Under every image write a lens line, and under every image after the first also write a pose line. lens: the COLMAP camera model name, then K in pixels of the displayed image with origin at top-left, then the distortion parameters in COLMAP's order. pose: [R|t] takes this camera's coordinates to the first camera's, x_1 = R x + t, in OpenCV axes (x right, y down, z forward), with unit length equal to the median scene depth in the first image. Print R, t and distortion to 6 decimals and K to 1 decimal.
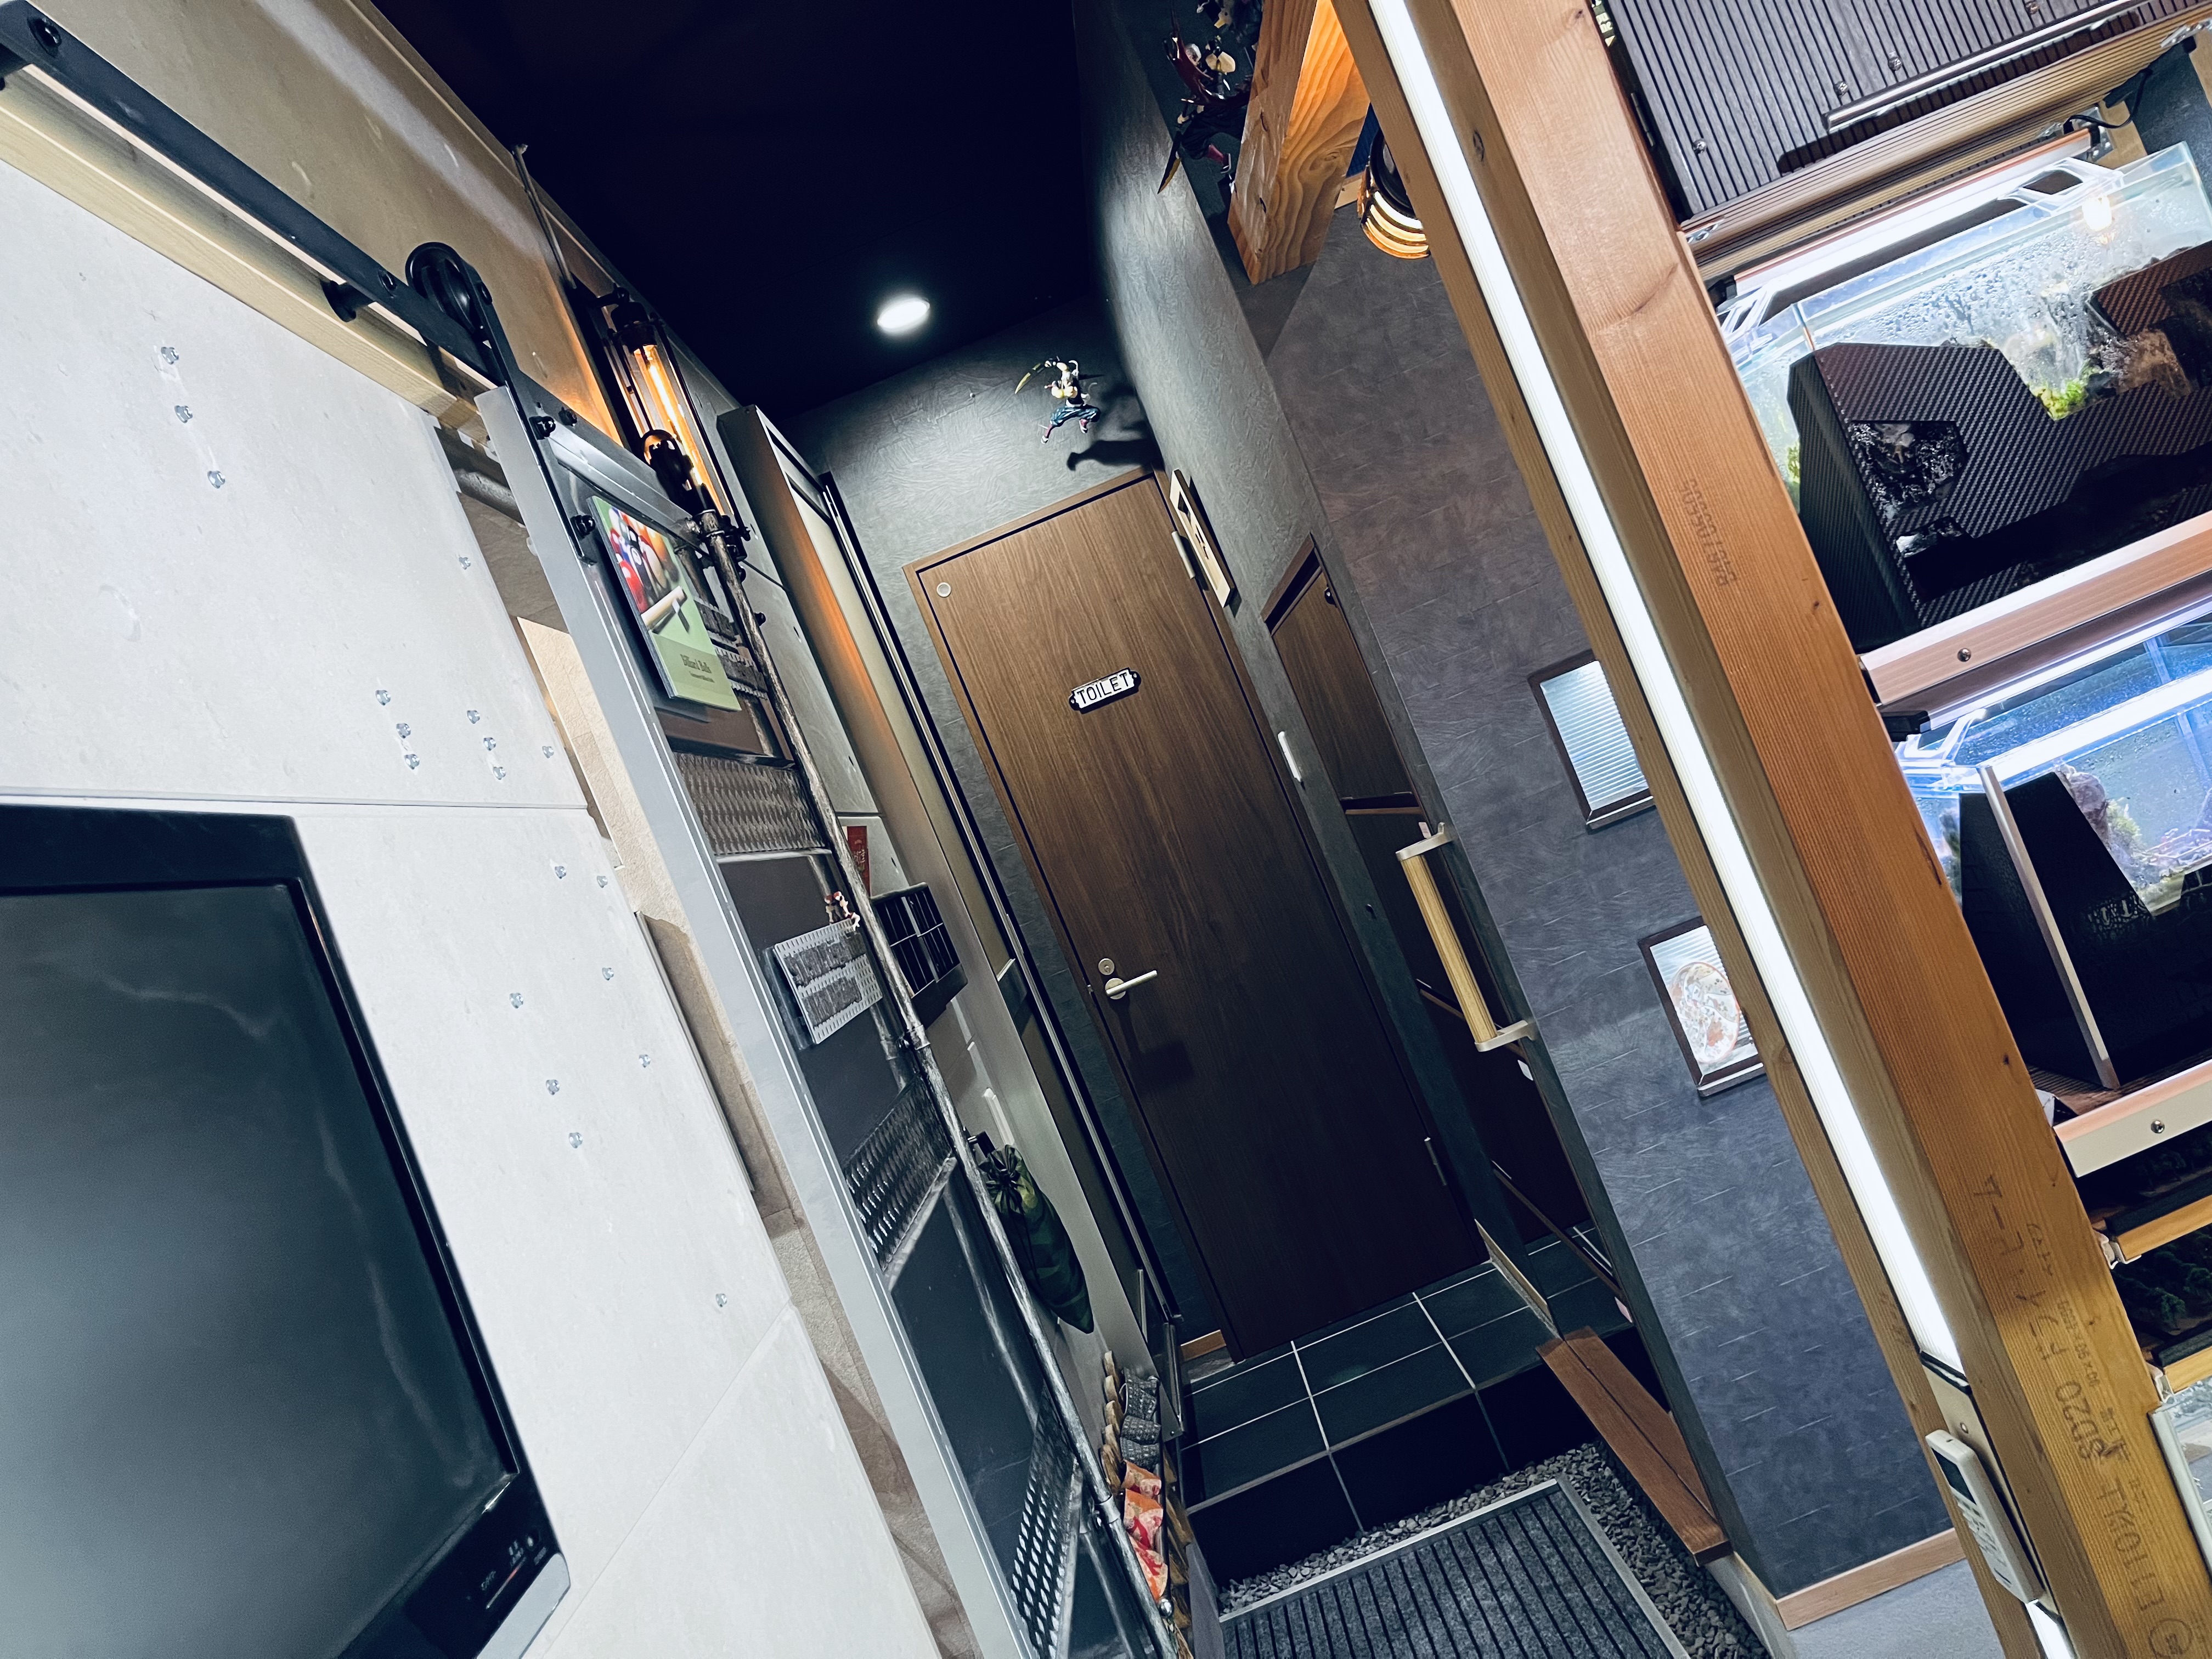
lens RADIAL K [[1676.1, 0, 1106.3], [0, 1676.1, 824.8], [0, 0, 1]] dist [0.020010, -0.010031]
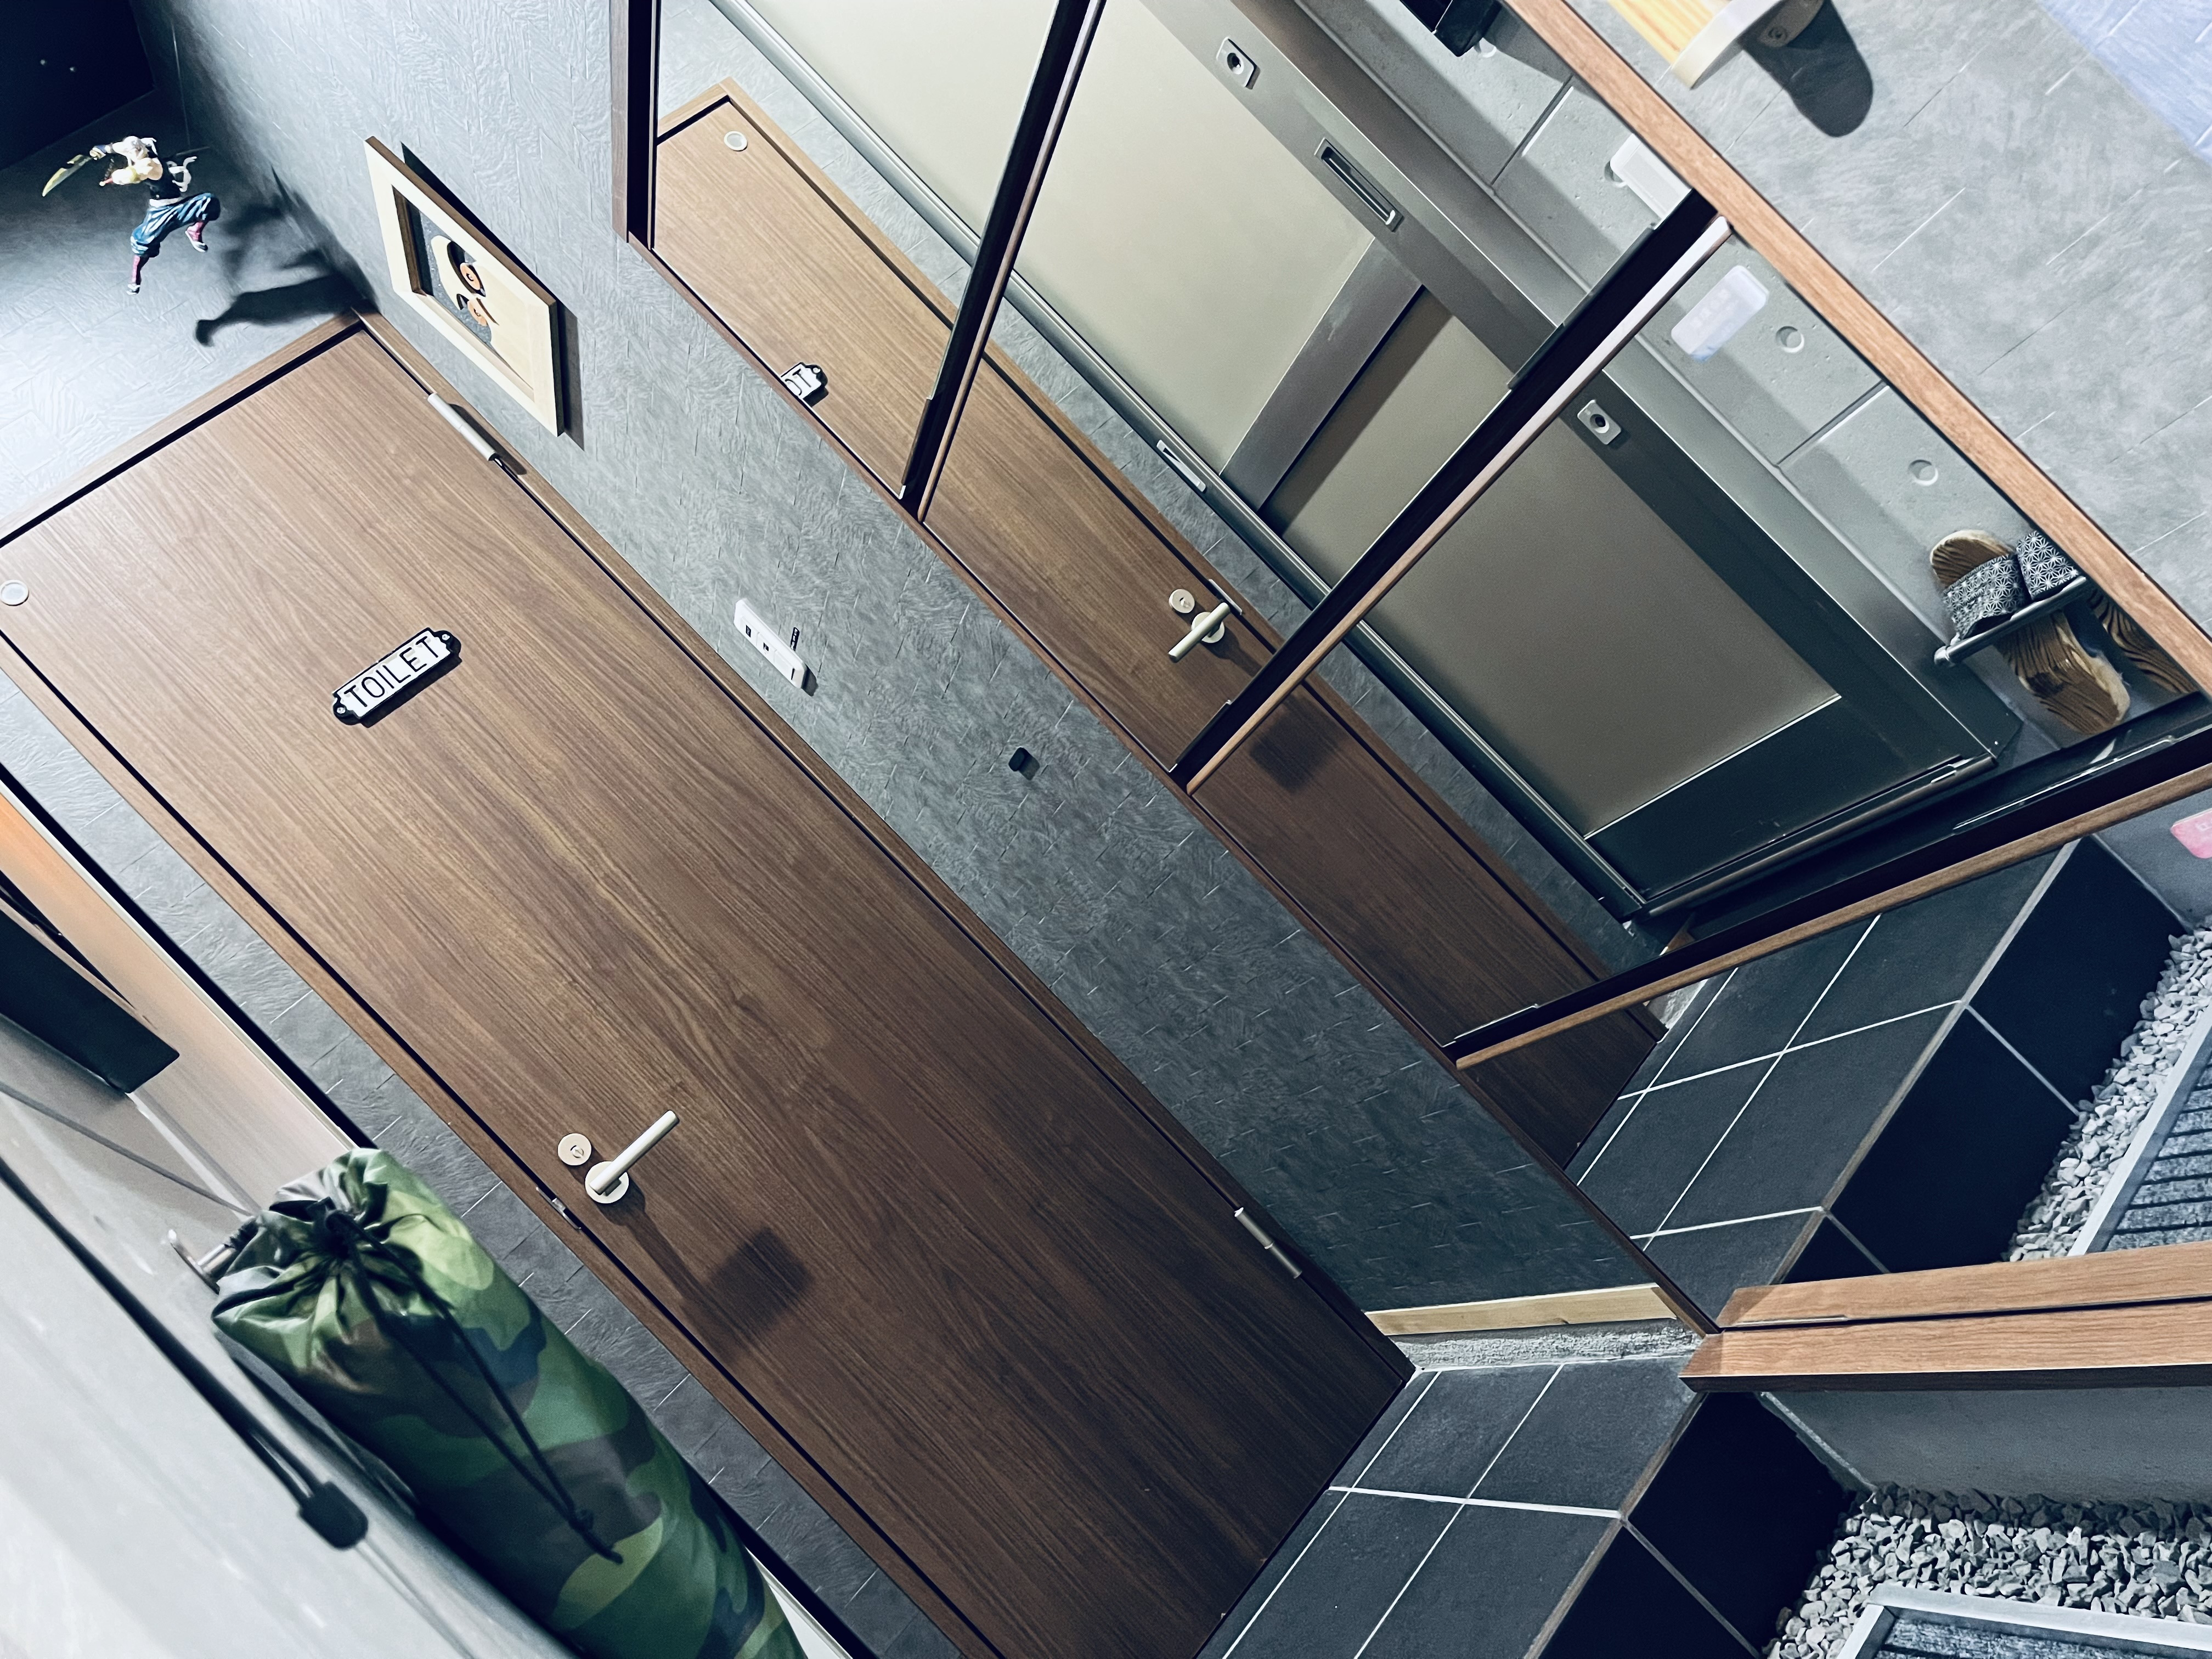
lens RADIAL K [[1676.1, 0, 1118.0], [0, 1676.1, 834.2], [0, 0, 1]] dist [0.020010, -0.010031]
pose [[0.869617, -0.310308, 0.384025, -0.022842], [0.406806, 0.891090, -0.201166, 0.169549], [-0.279777, 0.331161, 0.901142, 0.462854]]
